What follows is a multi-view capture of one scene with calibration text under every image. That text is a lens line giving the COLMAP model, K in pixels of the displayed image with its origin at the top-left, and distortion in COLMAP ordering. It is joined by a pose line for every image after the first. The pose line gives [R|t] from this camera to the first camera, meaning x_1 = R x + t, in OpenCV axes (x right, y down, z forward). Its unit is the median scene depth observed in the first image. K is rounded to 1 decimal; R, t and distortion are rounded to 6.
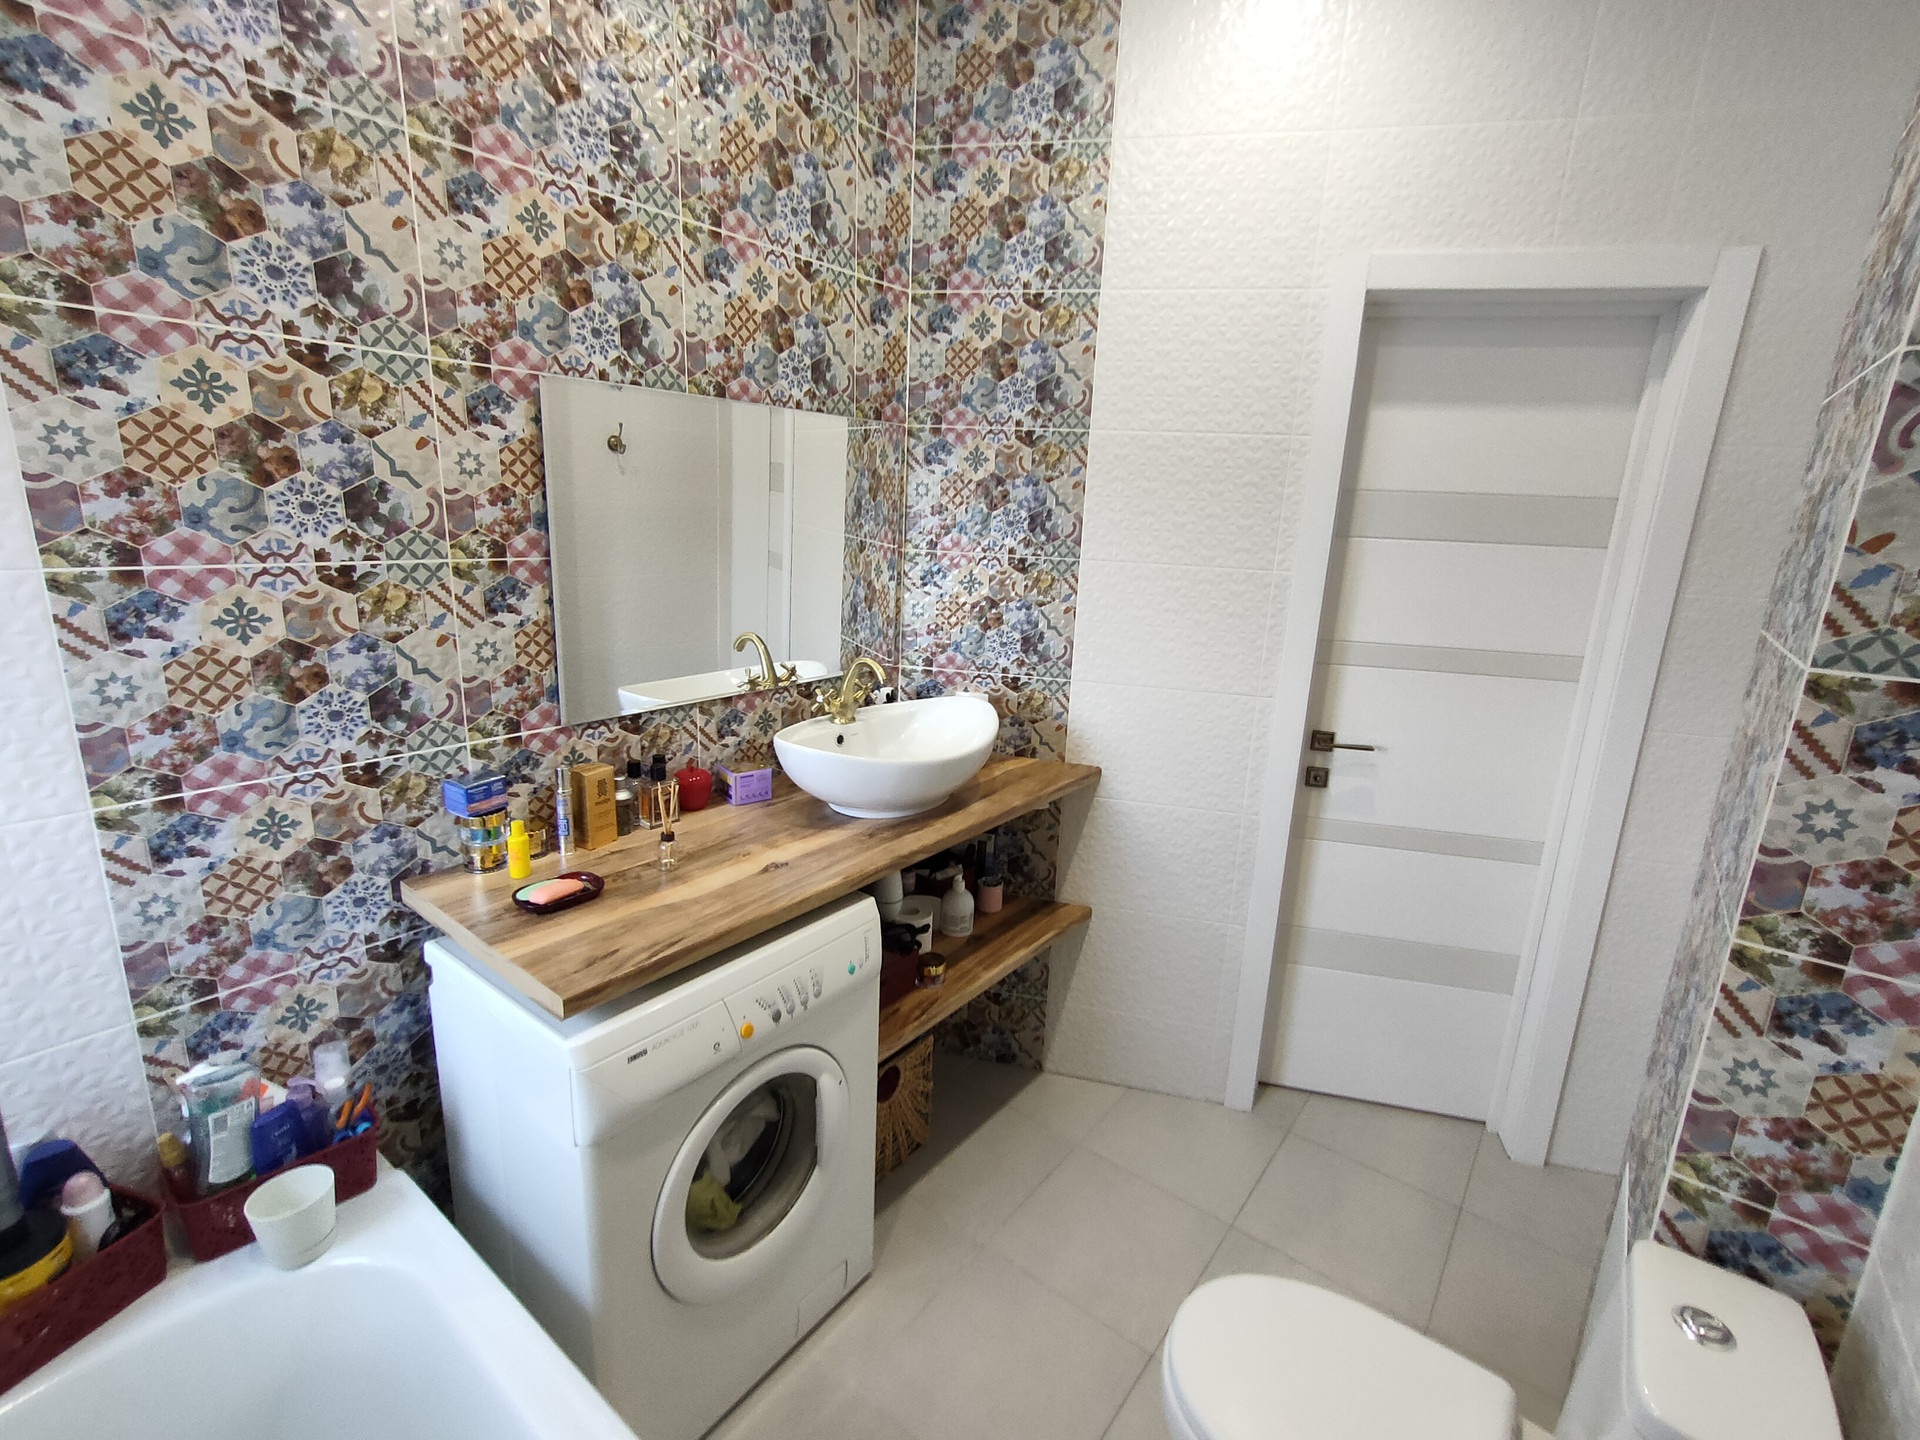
lens RADIAL K [[873.8, 0, 964.6], [0, 873.8, 722.6], [0, 0, 1]] dist [0.011630, -0.000003]
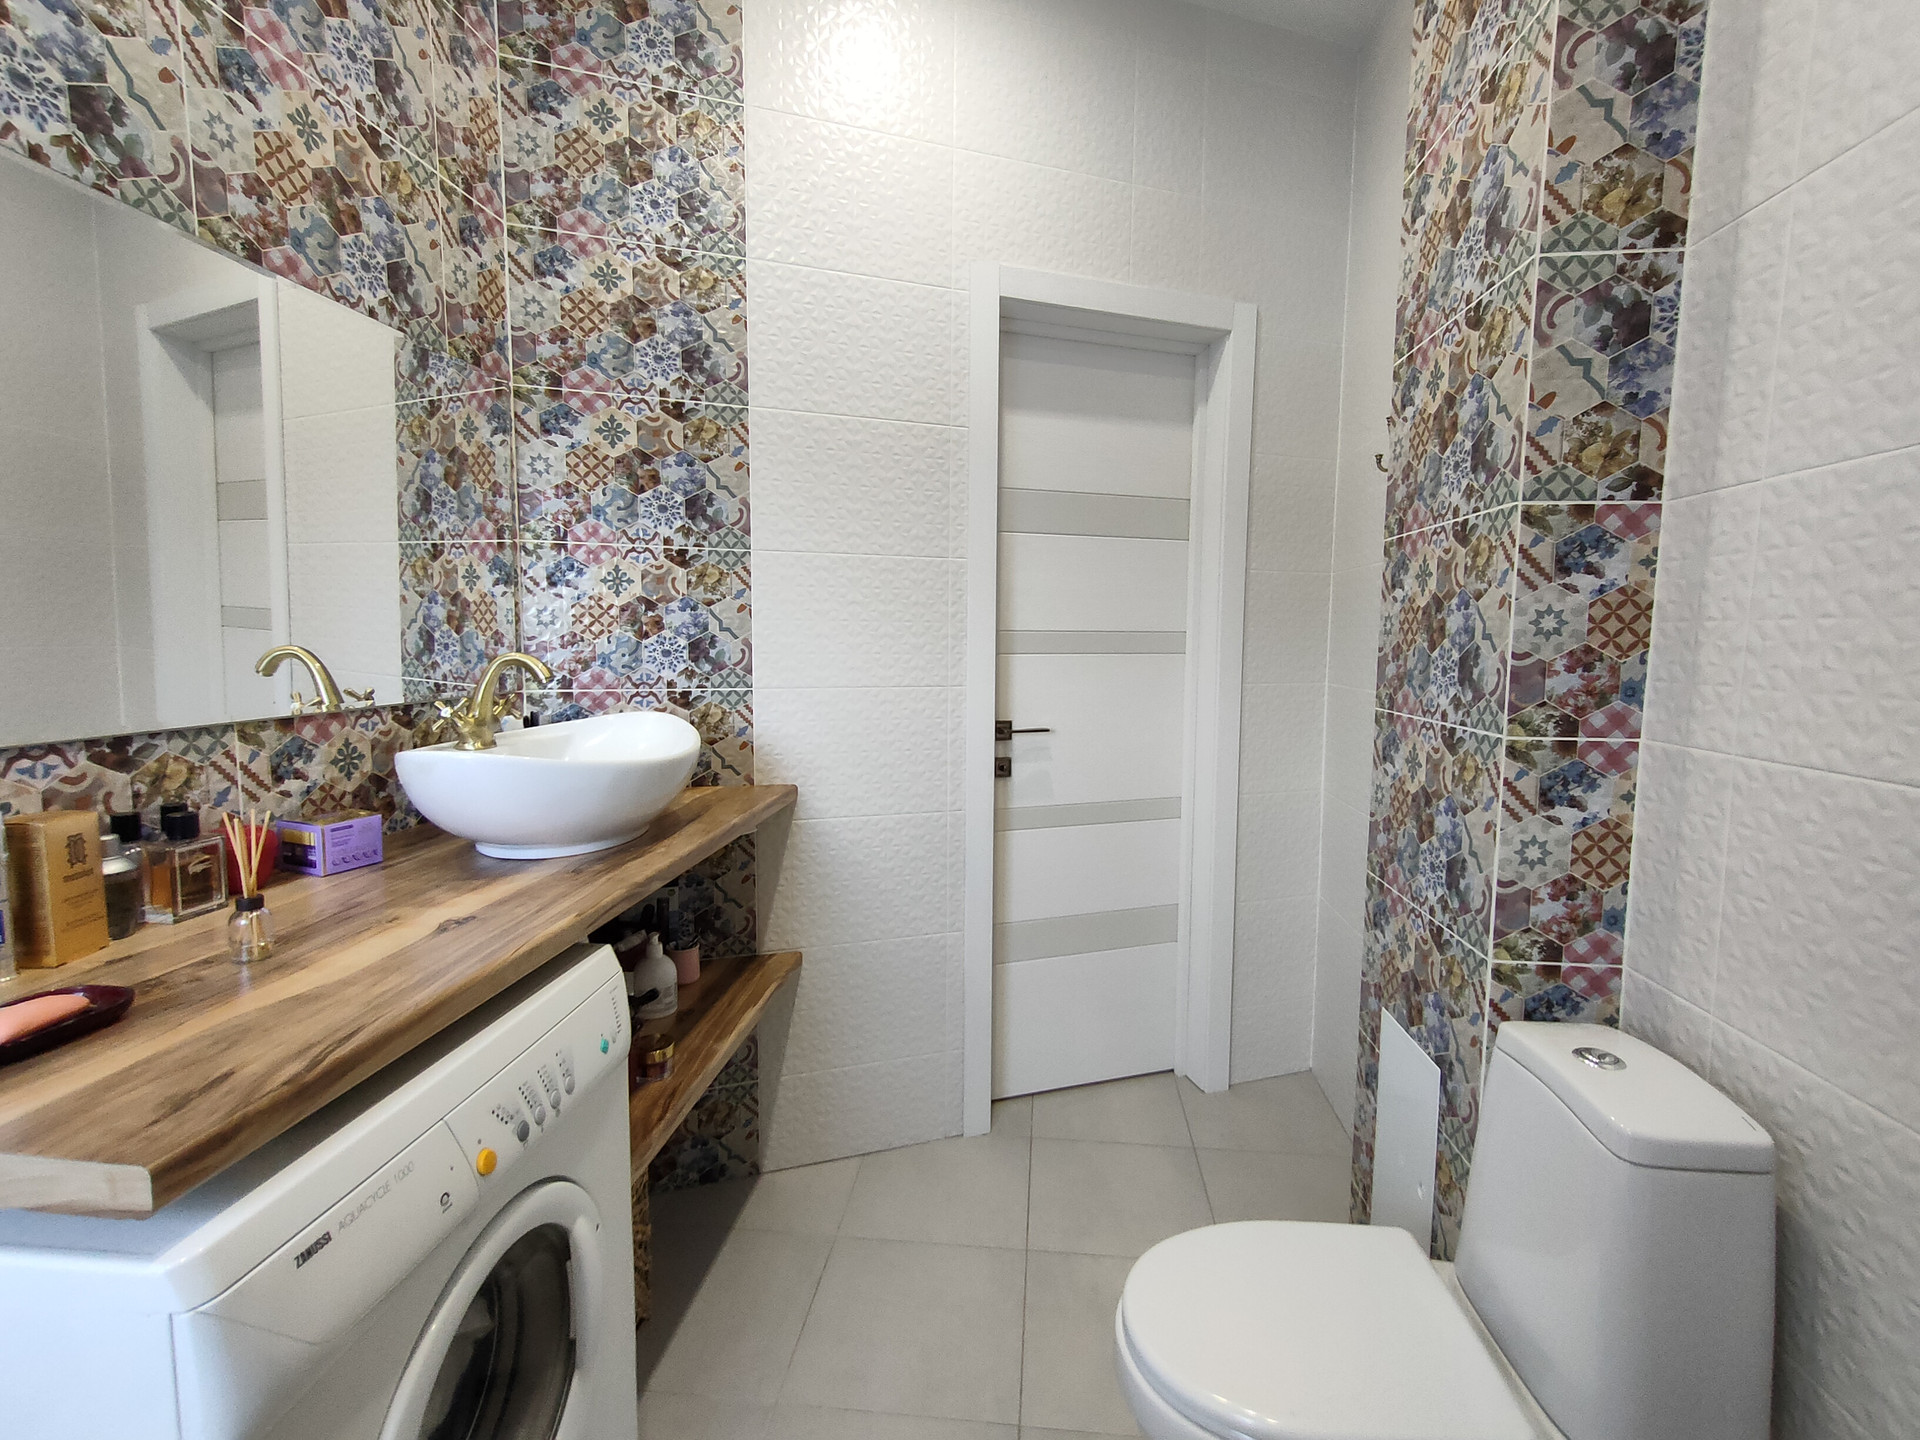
lens RADIAL K [[873.8, 0, 964.6], [0, 873.8, 722.6], [0, 0, 1]] dist [0.011630, -0.000003]
pose [[0.845506, -0.085763, 0.527034, -0.184900], [0.155323, 0.983839, -0.089084, 0.108947], [-0.510876, 0.157181, 0.845162, 0.183171]]
